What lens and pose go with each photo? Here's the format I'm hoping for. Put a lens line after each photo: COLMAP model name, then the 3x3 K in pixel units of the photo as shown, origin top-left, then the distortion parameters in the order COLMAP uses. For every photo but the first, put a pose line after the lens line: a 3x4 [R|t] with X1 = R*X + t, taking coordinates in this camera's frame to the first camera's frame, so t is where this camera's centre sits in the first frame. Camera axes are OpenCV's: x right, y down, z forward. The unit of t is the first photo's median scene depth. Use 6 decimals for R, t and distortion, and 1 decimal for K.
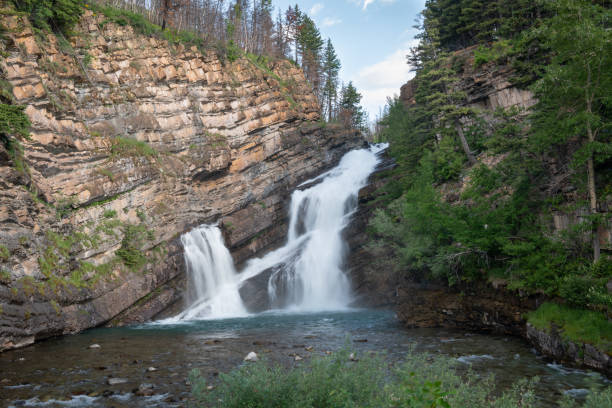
lens RADIAL K [[685.3, 0, 307.7], [0, 685.3, 205.2], [0, 0, 1]] dist [0.004539, 0.000000]
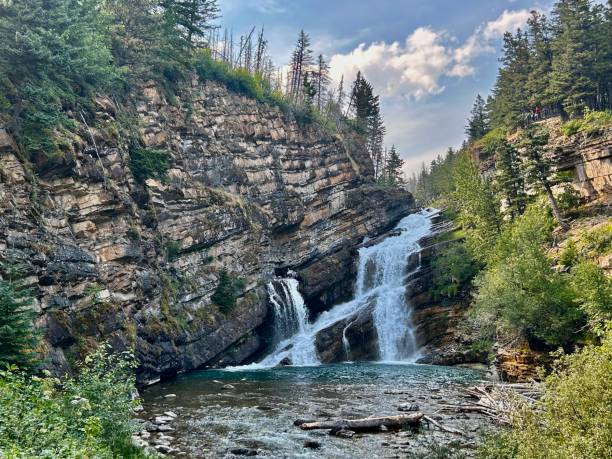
lens RADIAL K [[661.2, 0, 309.9], [0, 661.2, 232.5], [0, 0, 1]] dist [0.102870, 0.000000]
pose [[0.998728, 0.049612, 0.008972, -0.121145], [-0.049094, 0.997498, -0.050874, 0.011542], [-0.011474, 0.050369, 0.998665, -0.010862]]
